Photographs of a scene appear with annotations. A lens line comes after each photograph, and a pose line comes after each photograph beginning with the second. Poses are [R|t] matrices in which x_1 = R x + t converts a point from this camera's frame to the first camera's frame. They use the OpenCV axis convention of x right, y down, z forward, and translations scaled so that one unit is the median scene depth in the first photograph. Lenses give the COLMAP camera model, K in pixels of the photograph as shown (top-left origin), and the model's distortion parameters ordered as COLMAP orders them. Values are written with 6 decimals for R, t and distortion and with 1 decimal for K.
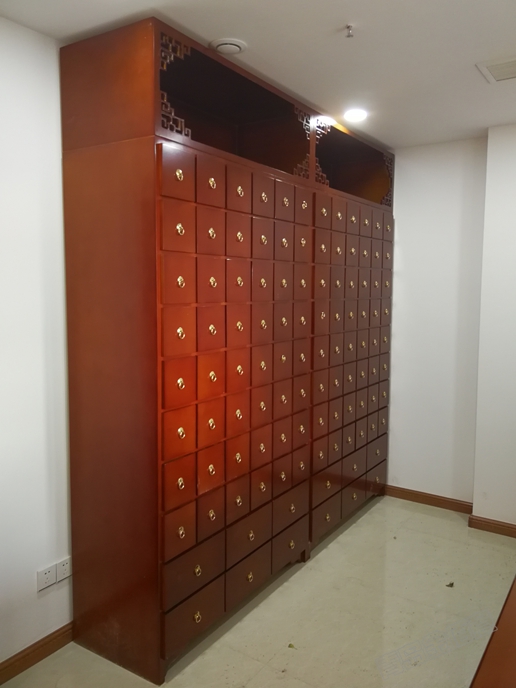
lens RADIAL K [[556.4, 0, 258.0], [0, 556.4, 344.0], [0, 0, 1]] dist [0.014027, -0.003610]
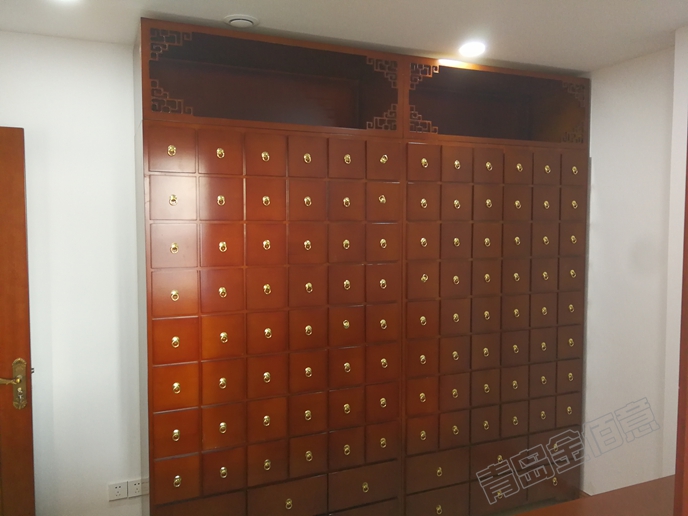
lens RADIAL K [[556.4, 0, 344.0], [0, 556.4, 258.0], [0, 0, 1]] dist [0.014027, -0.003610]
pose [[0.840560, 0.030388, -0.540866, 0.550263], [-0.051506, 0.998385, -0.023952, -0.061641], [0.539264, 0.047991, 0.840768, 0.199654]]
